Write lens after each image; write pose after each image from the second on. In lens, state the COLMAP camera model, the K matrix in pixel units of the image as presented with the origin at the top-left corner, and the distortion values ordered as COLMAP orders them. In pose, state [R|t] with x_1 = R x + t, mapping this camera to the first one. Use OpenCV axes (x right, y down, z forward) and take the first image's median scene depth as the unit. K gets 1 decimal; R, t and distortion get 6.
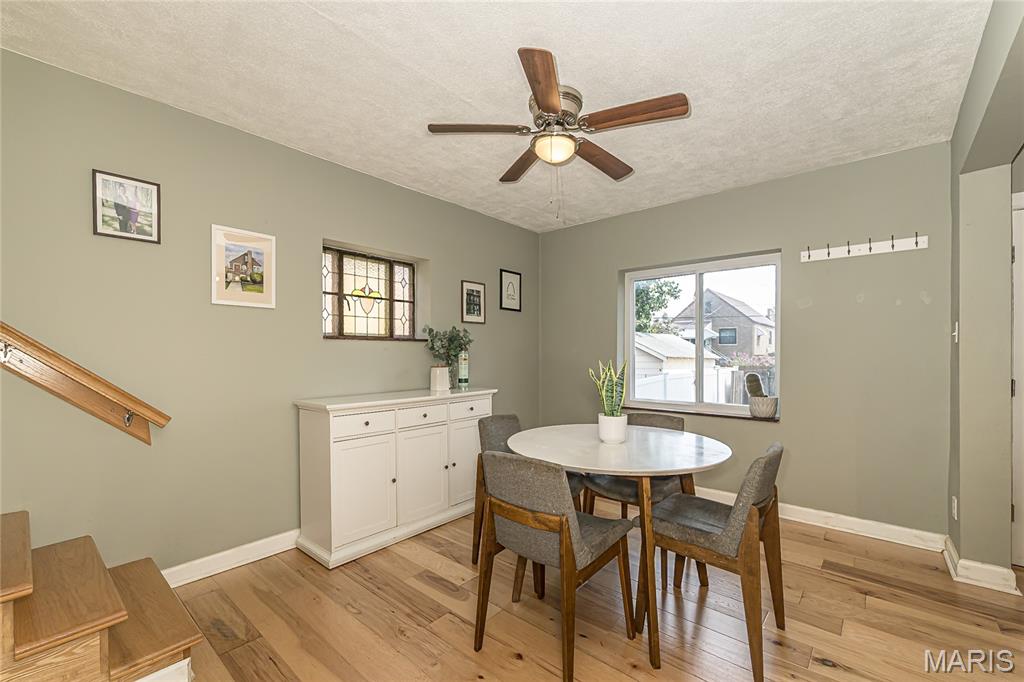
lens RADIAL K [[421.6, 0, 571.1], [0, 421.6, 354.6], [0, 0, 1]] dist [0.001560, 0.000003]
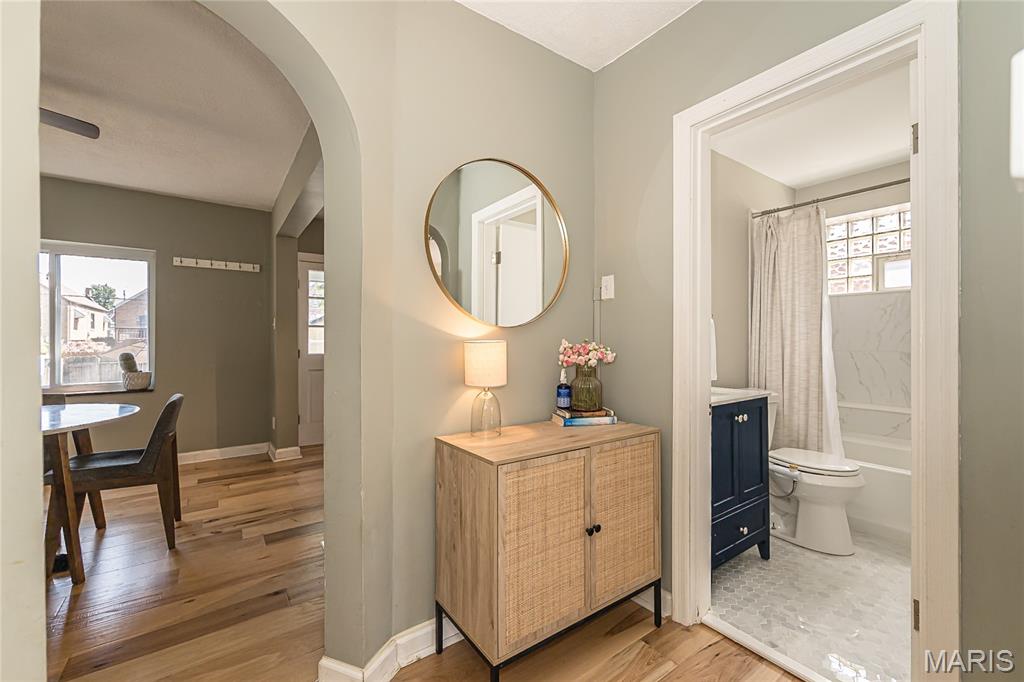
lens RADIAL K [[414.0, 0, 493.5], [0, 414.0, 339.3], [0, 0, 1]] dist [-0.001762, -0.000175]
pose [[0.319637, 0.003445, 0.947534, -0.340011], [0.001668, 0.999990, -0.004198, 0.014969], [-0.947539, 0.002922, 0.319628, -0.329977]]
